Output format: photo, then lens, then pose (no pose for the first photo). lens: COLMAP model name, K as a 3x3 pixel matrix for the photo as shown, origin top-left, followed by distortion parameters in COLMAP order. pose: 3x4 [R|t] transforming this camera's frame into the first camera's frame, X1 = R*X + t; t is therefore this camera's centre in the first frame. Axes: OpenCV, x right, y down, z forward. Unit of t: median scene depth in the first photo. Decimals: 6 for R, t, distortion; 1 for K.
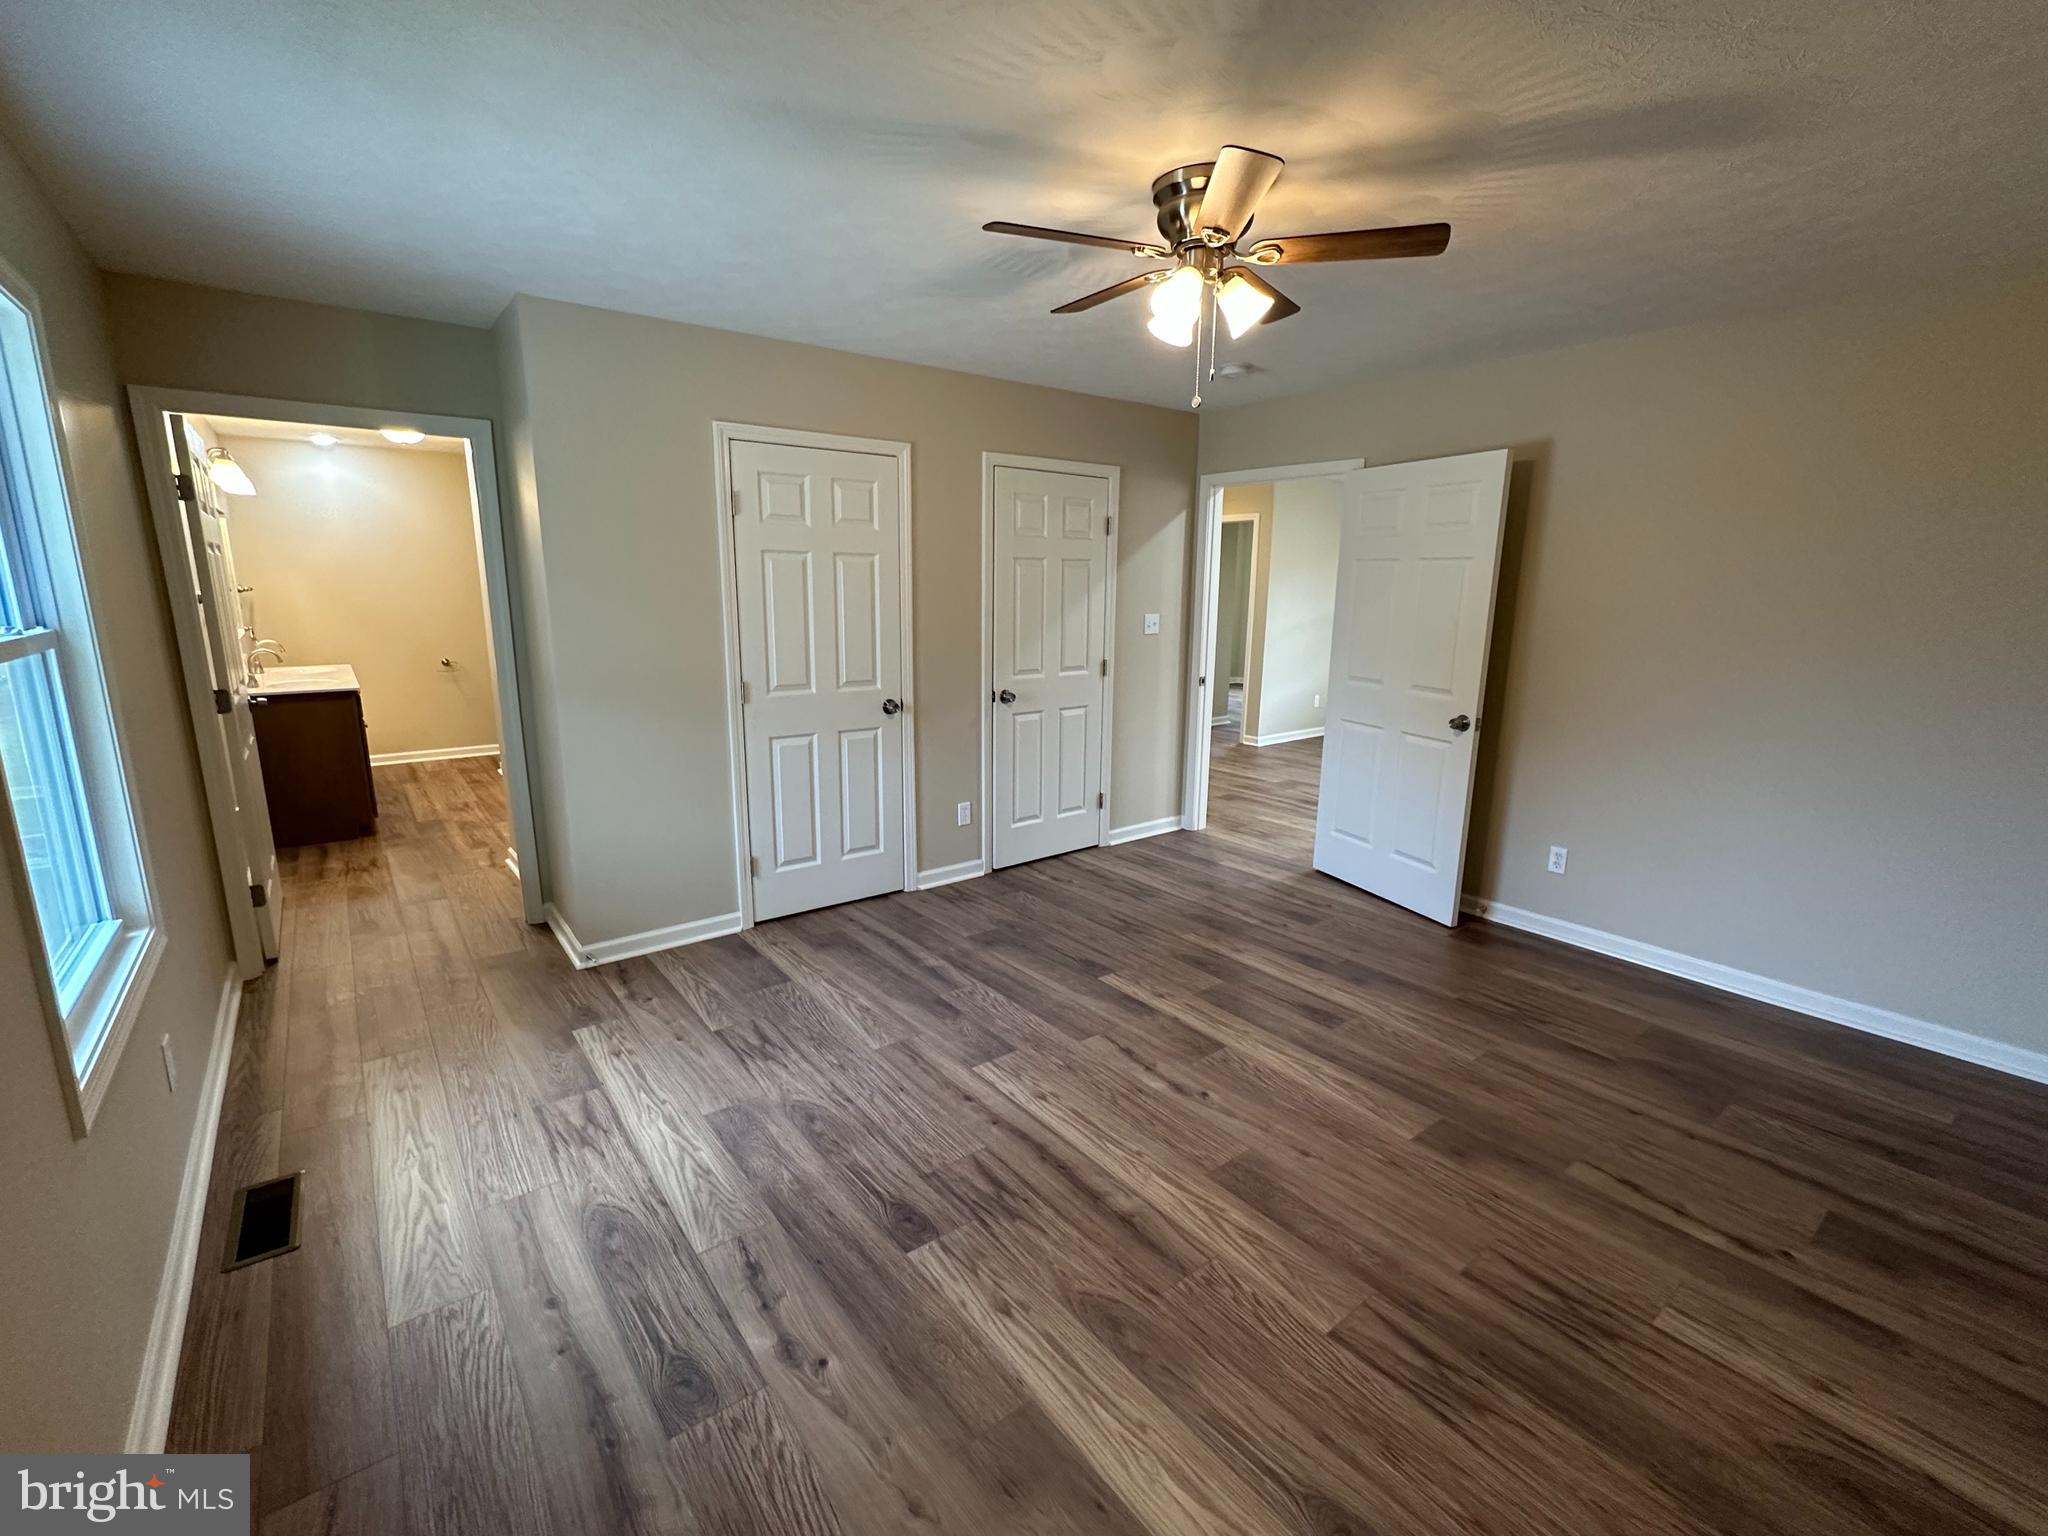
lens RADIAL K [[900.1, 0, 1024.0], [0, 900.1, 768.0], [0, 0, 1]] dist [-0.003179, 0.000134]
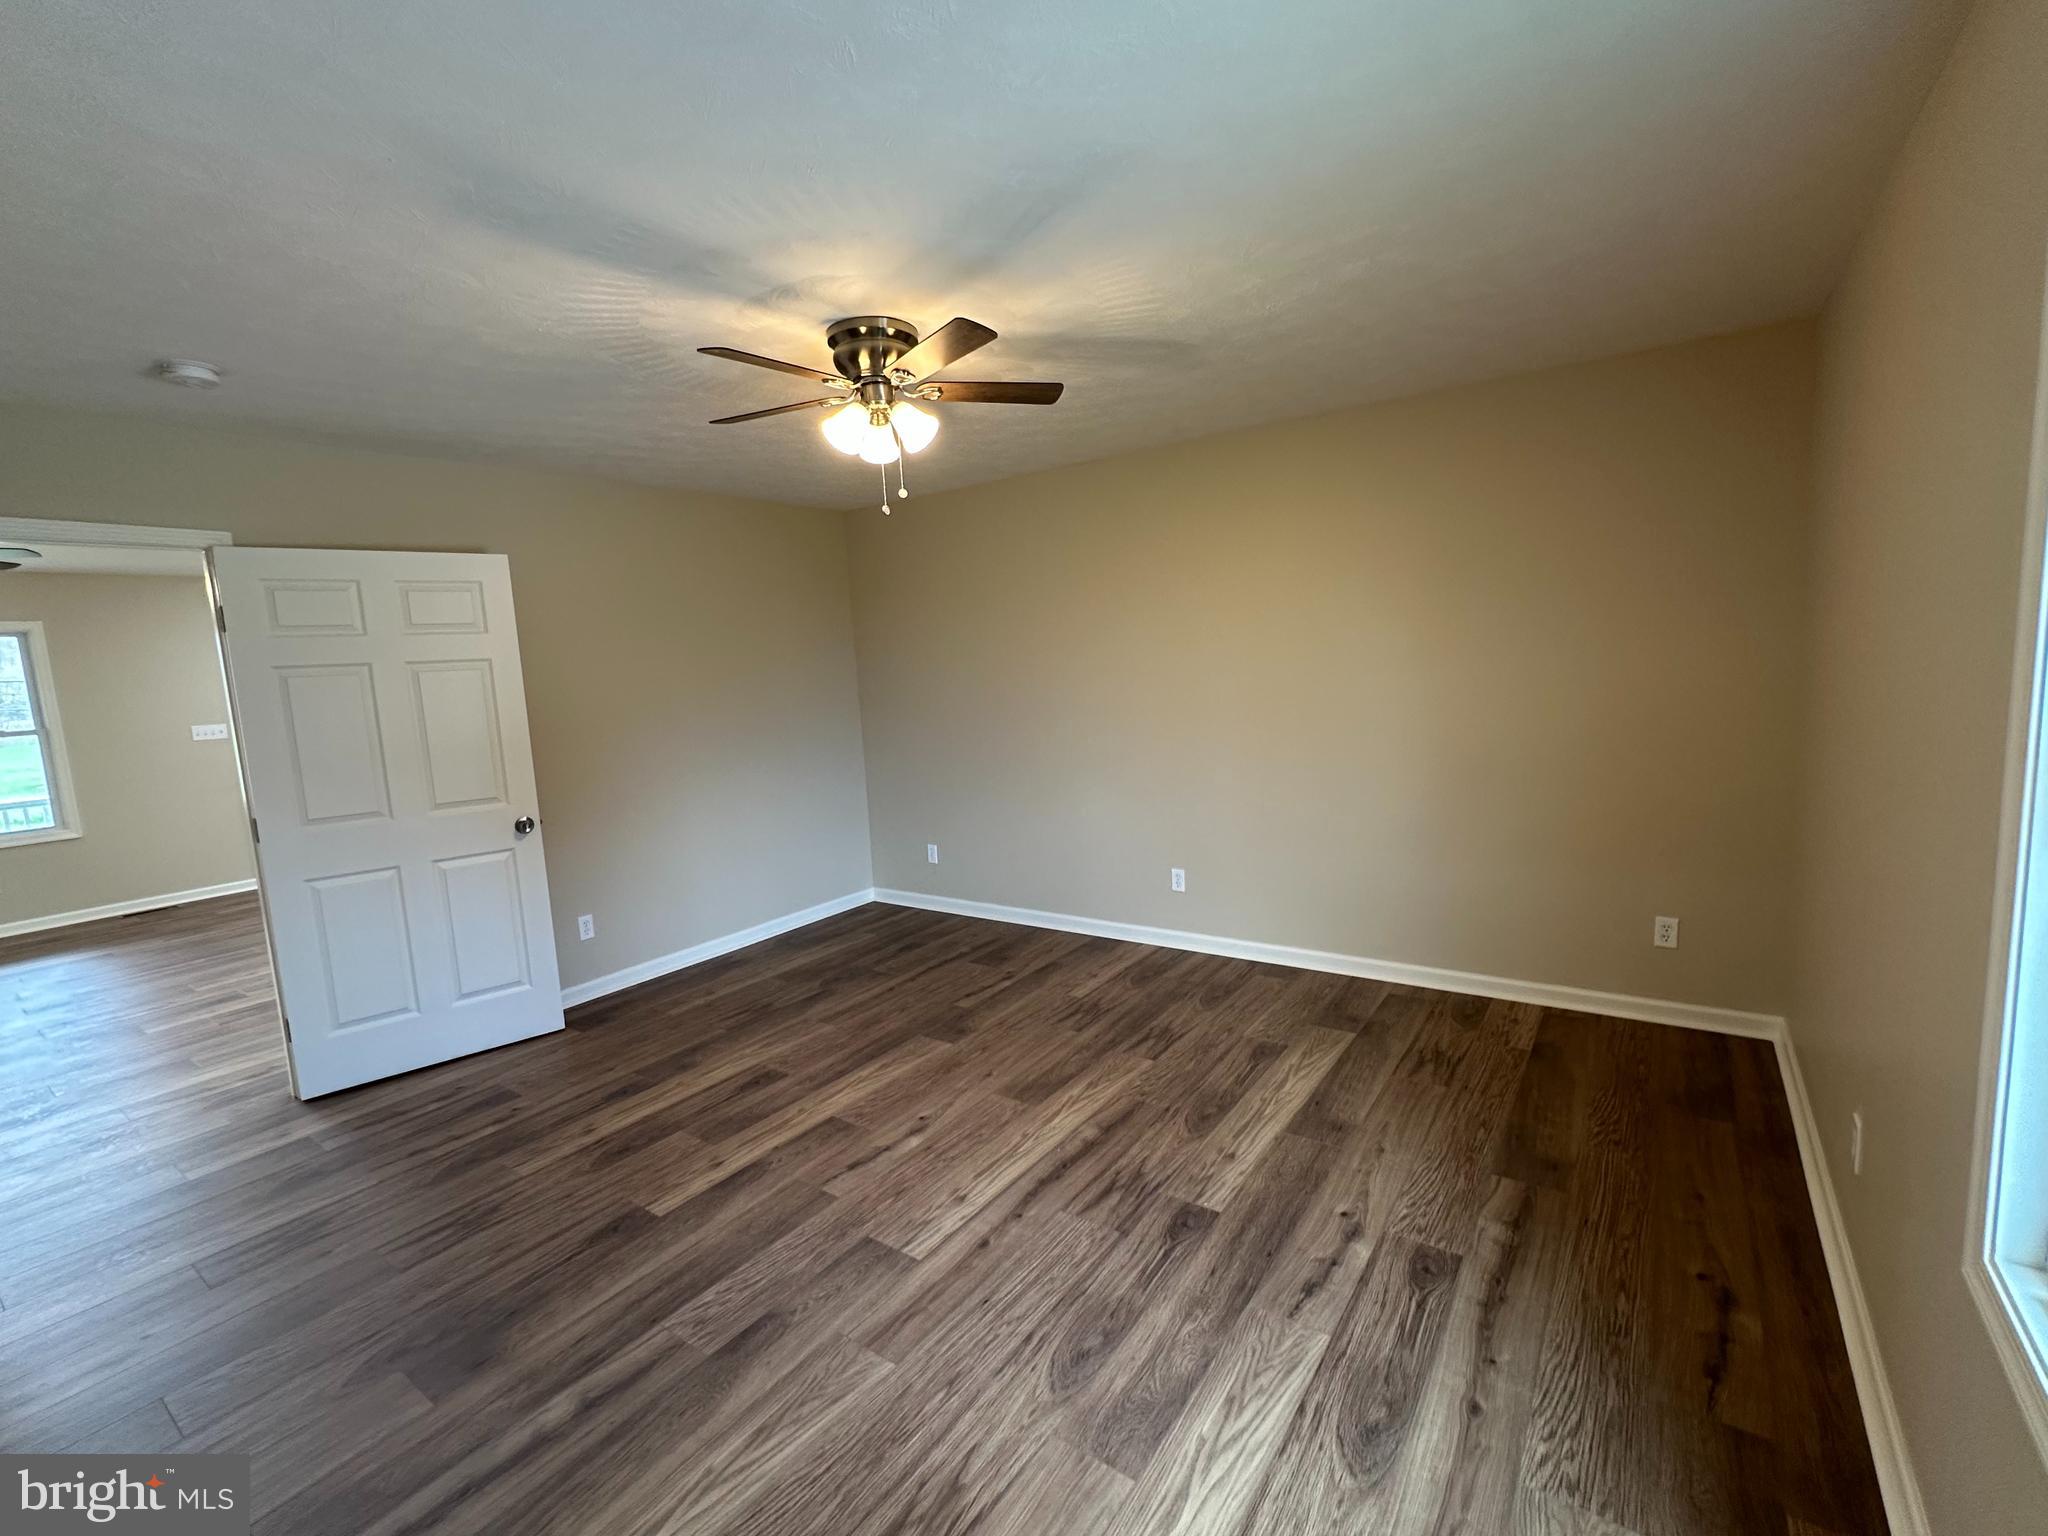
lens RADIAL K [[900.1, 0, 1024.0], [0, 900.1, 768.0], [0, 0, 1]] dist [-0.003179, 0.000134]
pose [[-0.287928, -0.110899, 0.951209, -0.942042], [0.247719, 0.950841, 0.185839, -0.249506], [-0.925058, 0.289141, -0.246302, 1.153102]]
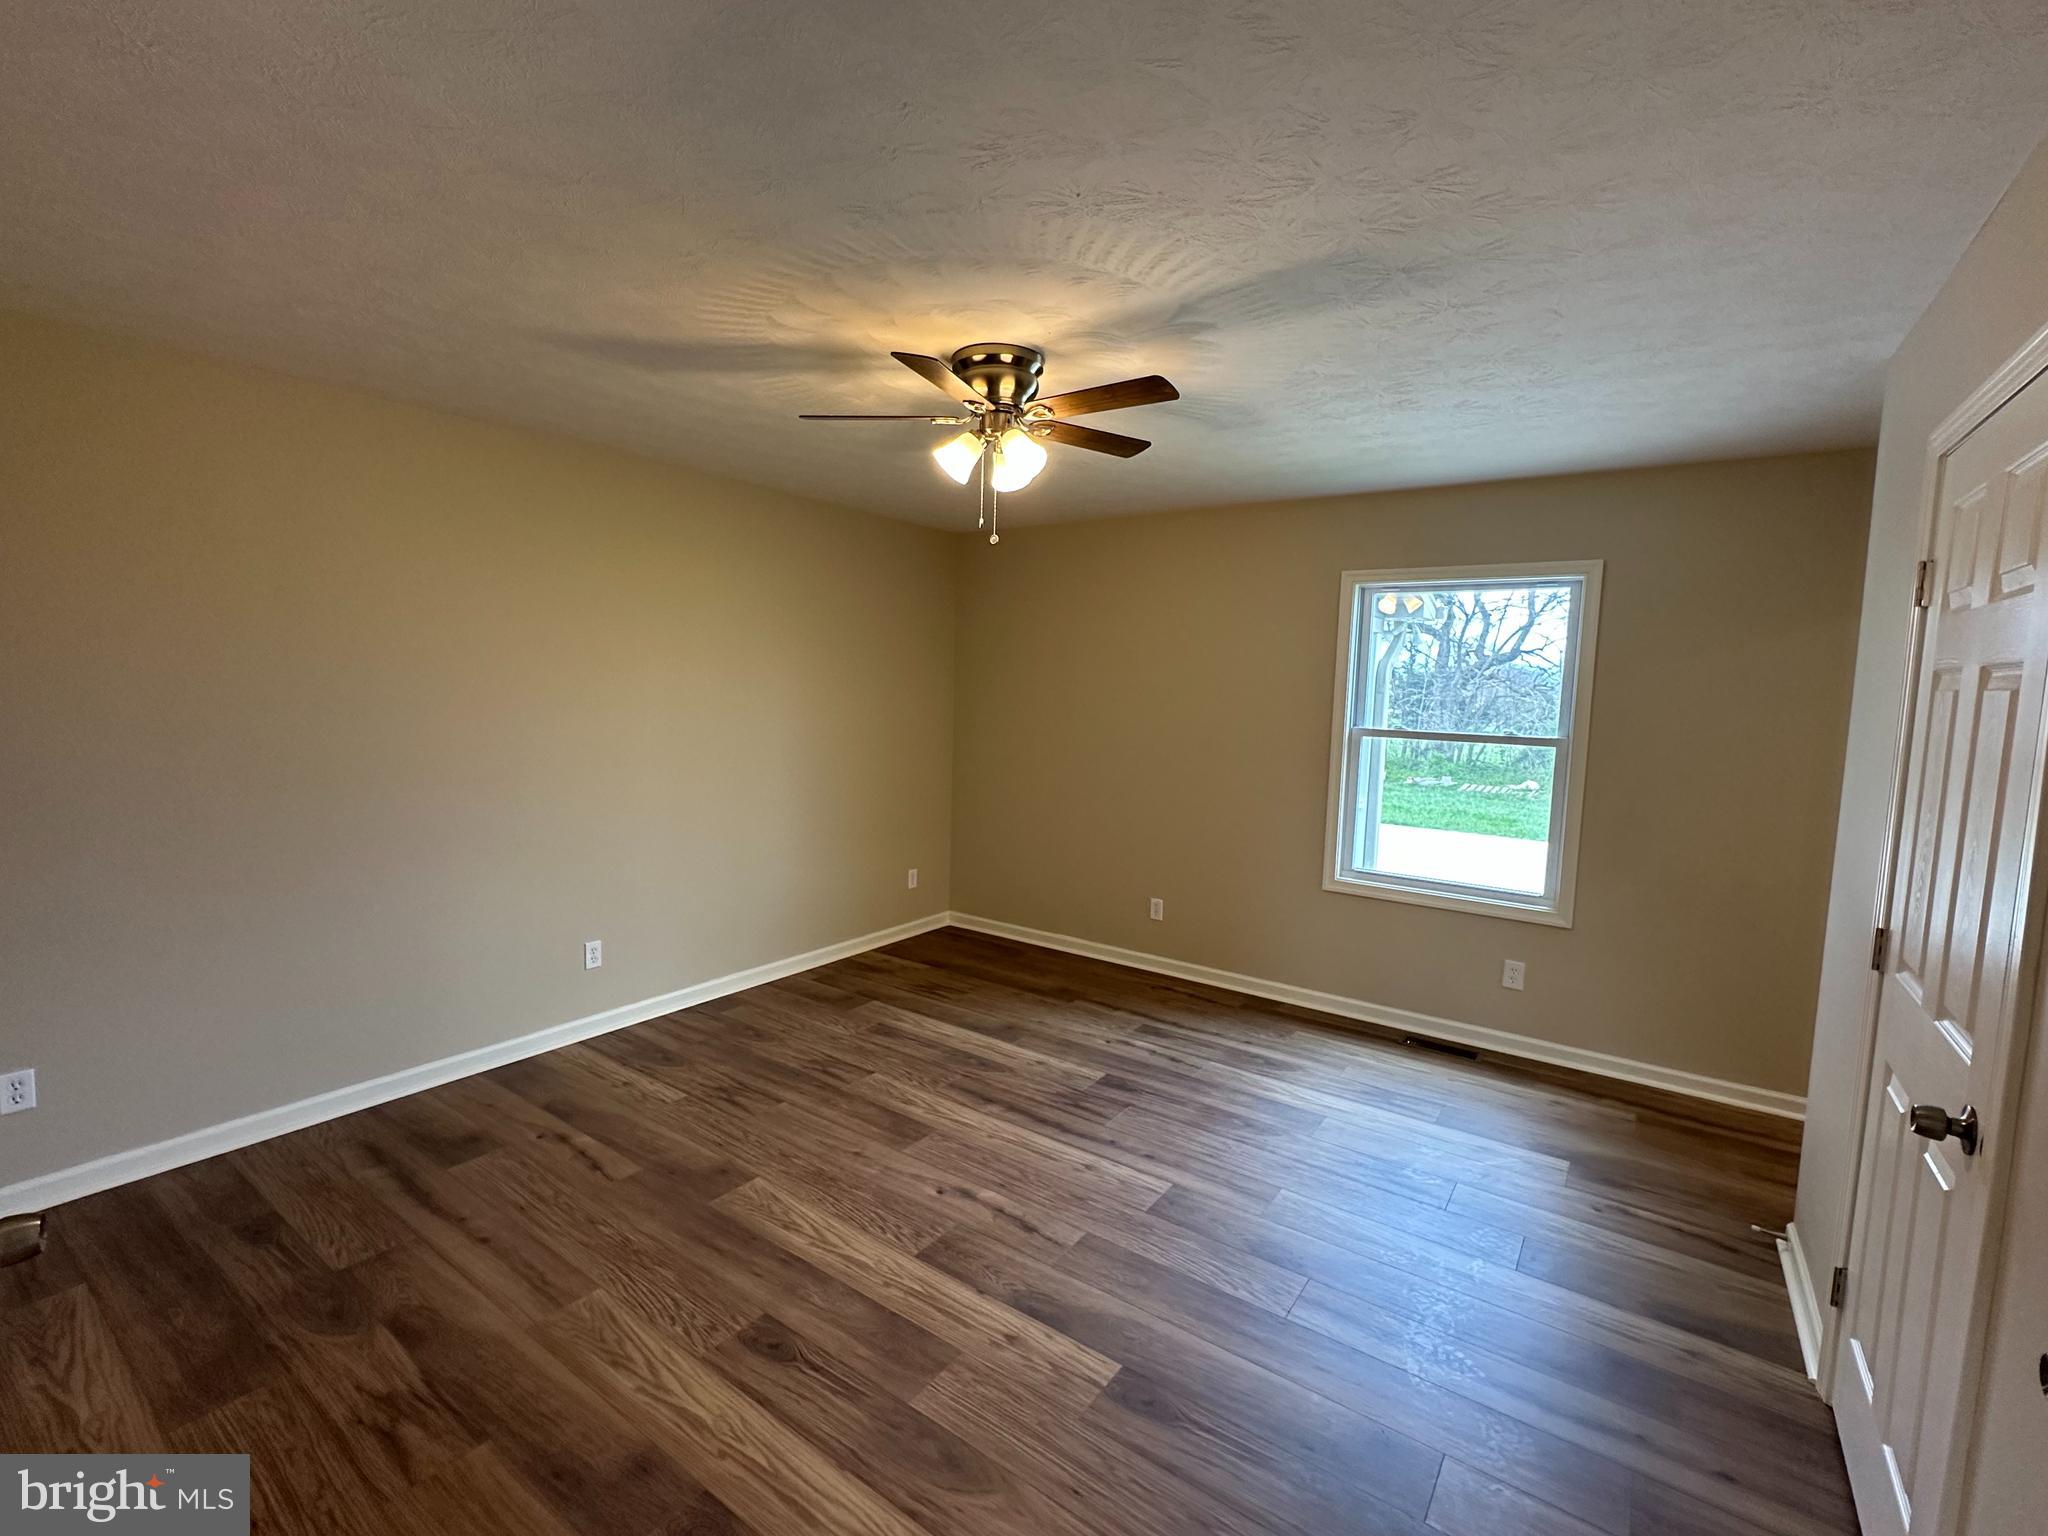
lens RADIAL K [[900.1, 0, 1024.0], [0, 900.1, 768.0], [0, 0, 1]] dist [-0.003179, 0.000134]
pose [[-0.955885, -0.007479, -0.293646, 0.458983], [-0.094172, 0.954711, 0.282237, -0.431113], [0.278236, 0.297439, -0.913299, 2.019270]]
